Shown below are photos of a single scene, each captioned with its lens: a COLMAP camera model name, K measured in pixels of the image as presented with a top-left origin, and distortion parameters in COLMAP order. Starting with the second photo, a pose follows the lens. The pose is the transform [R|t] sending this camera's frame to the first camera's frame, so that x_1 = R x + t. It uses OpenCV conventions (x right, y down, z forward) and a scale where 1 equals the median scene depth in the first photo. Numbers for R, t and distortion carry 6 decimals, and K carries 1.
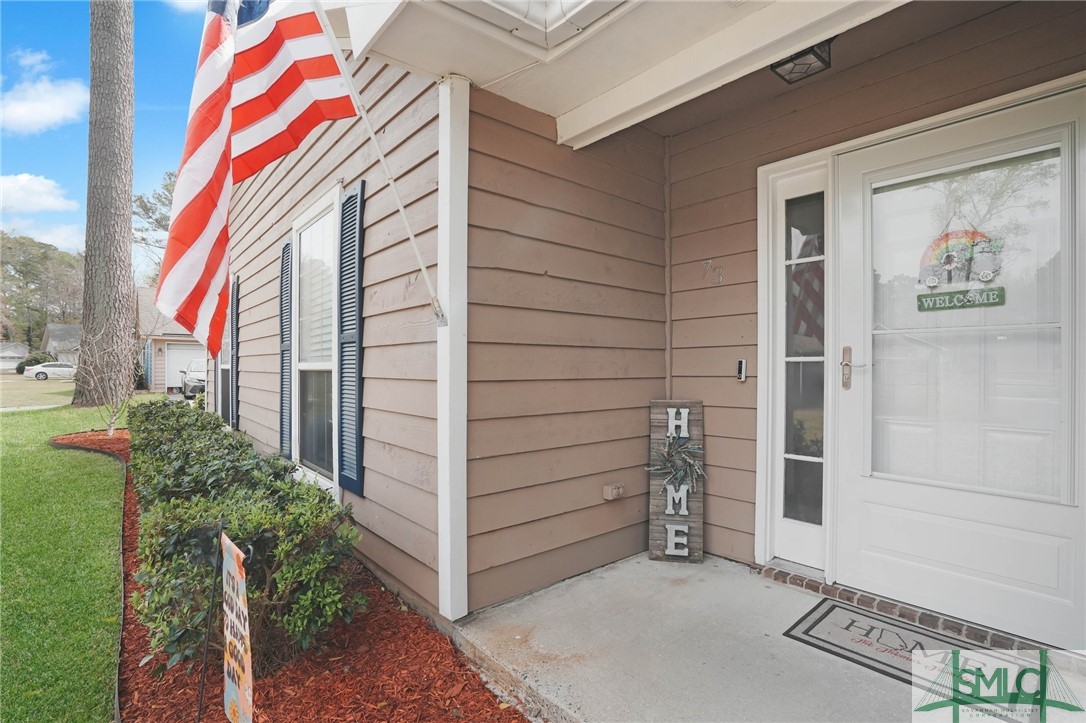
lens RADIAL K [[514.1, 0, 550.1], [0, 514.1, 367.9], [0, 0, 1]] dist [-0.052467, 0.018772]
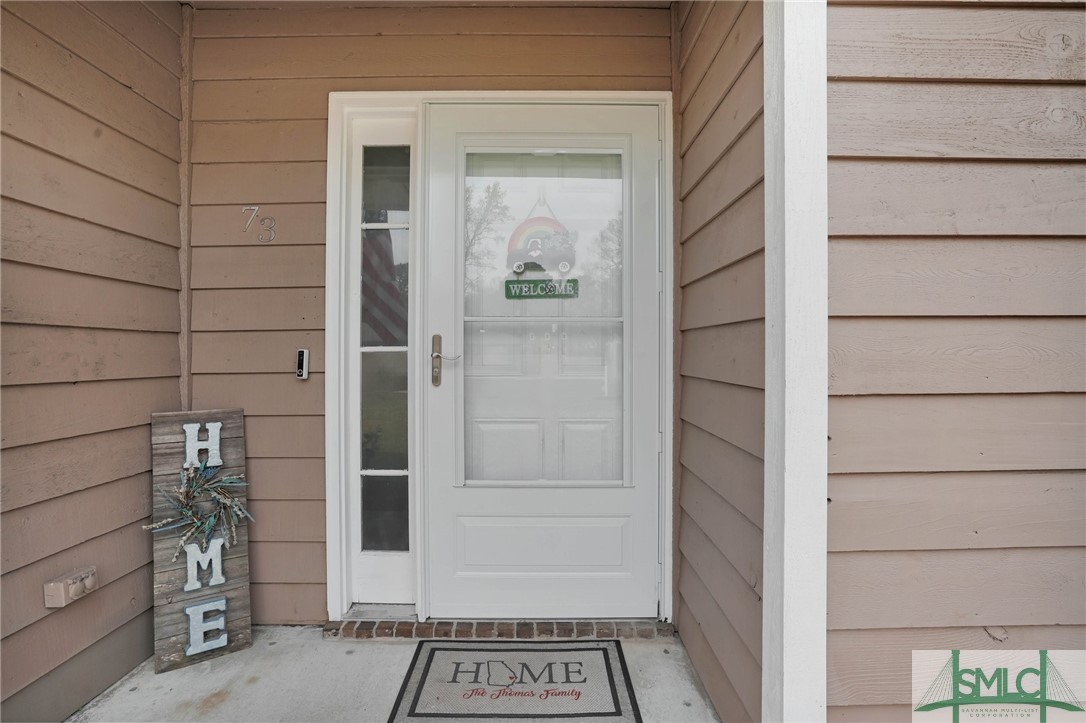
lens RADIAL K [[495.4, 0, 543.0], [0, 495.4, 361.5], [0, 0, 1]] dist [-0.056463, 0.018730]
pose [[0.654742, -0.008744, 0.755802, 0.070486], [0.004310, 0.999960, 0.007835, -0.002739], [-0.755840, -0.001872, 0.654754, 0.276395]]
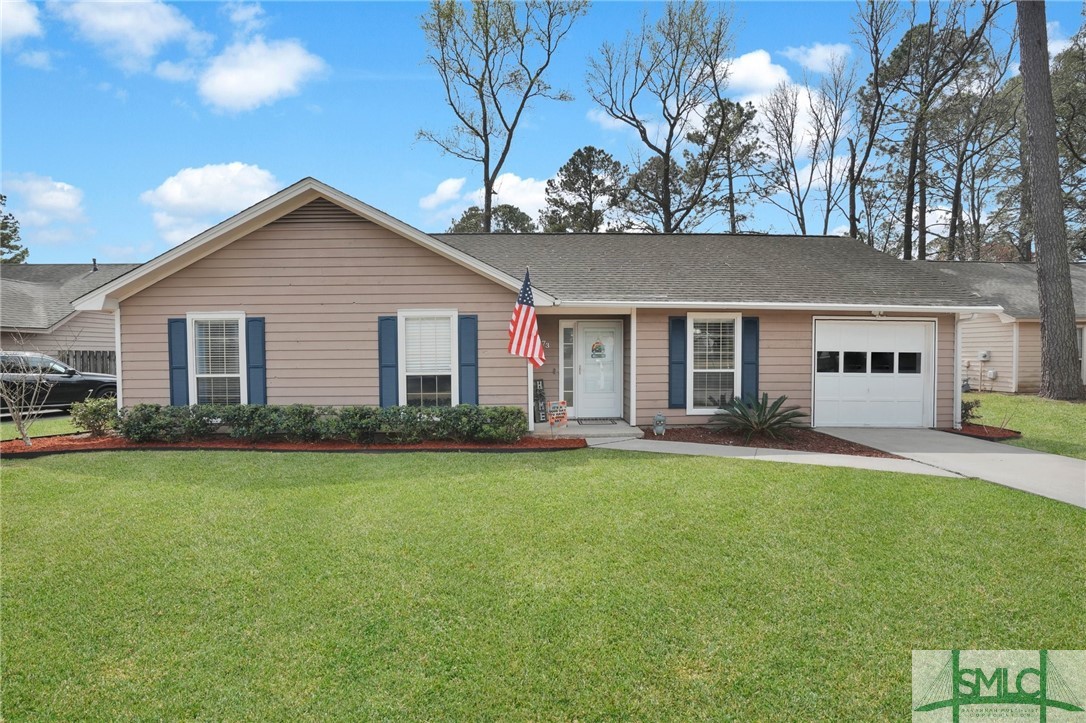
lens RADIAL K [[514.1, 0, 550.1], [0, 514.1, 367.9], [0, 0, 1]] dist [-0.052467, 0.018772]
pose [[0.630194, -0.029309, 0.775884, -2.587061], [0.009871, 0.999509, 0.029739, -0.128681], [-0.776375, -0.011082, 0.630174, -1.384007]]
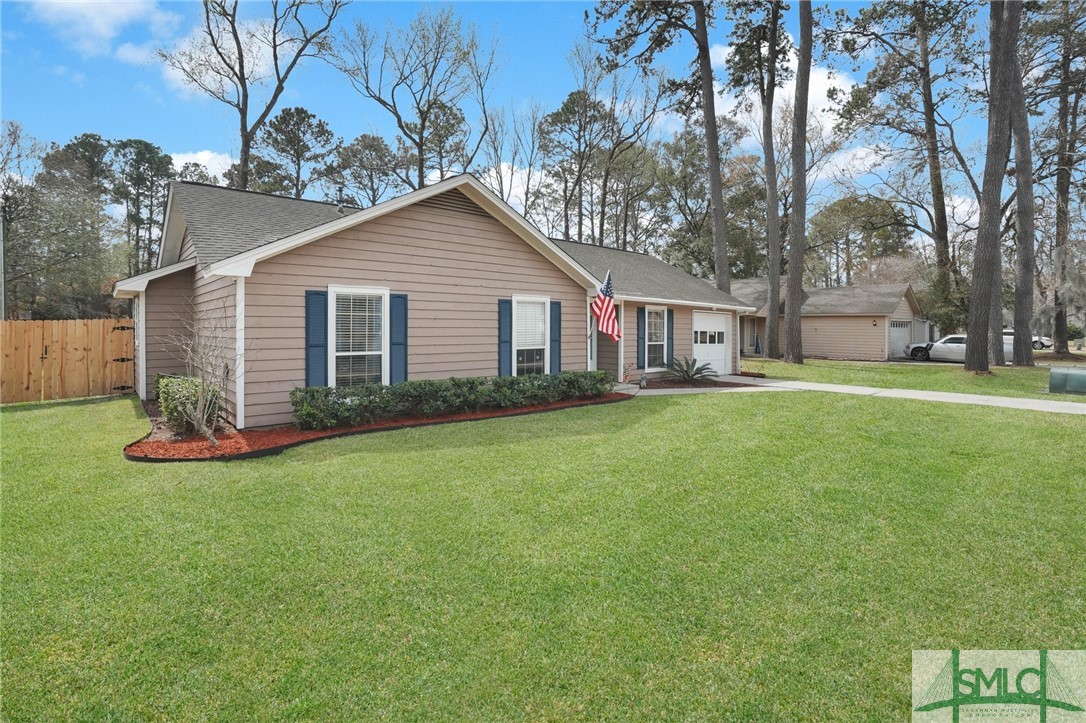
lens RADIAL K [[525.4, 0, 549.2], [0, 525.4, 341.2], [0, 0, 1]] dist [-0.027140, 0.020964]
pose [[-0.034358, -0.021955, 0.999168, -4.613693], [0.004738, 0.999744, 0.022131, -0.143143], [-0.999398, 0.005494, -0.034245, 1.243653]]
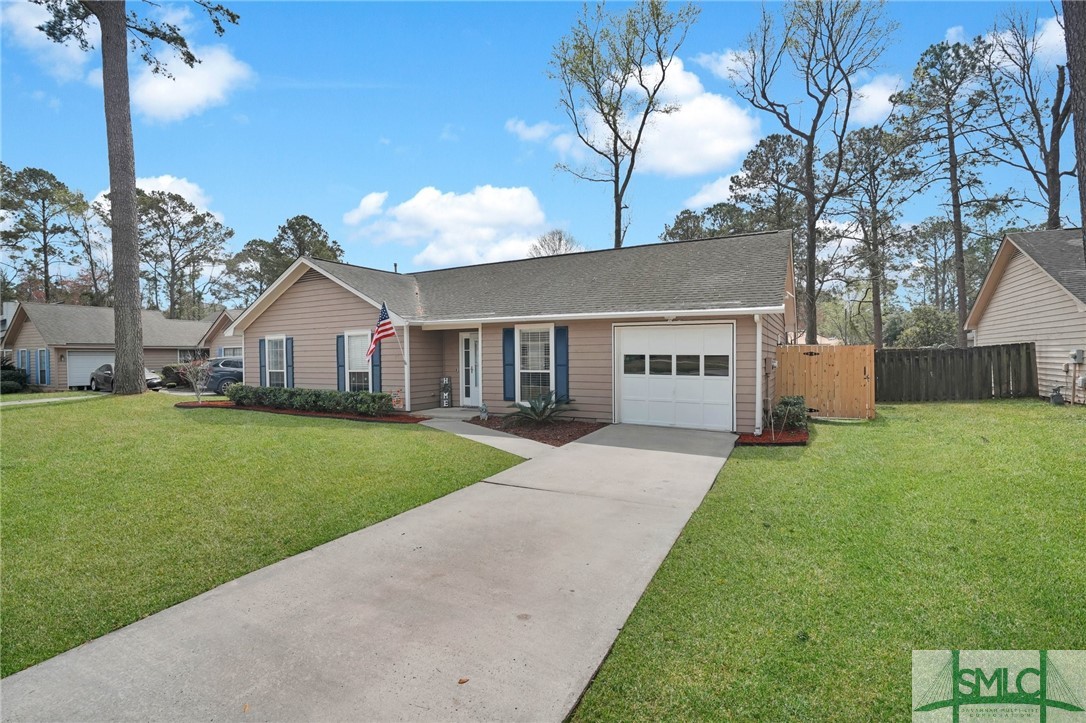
lens RADIAL K [[506.5, 0, 538.2], [0, 506.5, 357.7], [0, 0, 1]] dist [-0.024848, 0.000254]
pose [[0.937800, -0.014685, 0.346866, -0.632137], [0.015238, 0.999883, 0.001132, -0.112213], [-0.346843, 0.004224, 0.937914, -4.063494]]
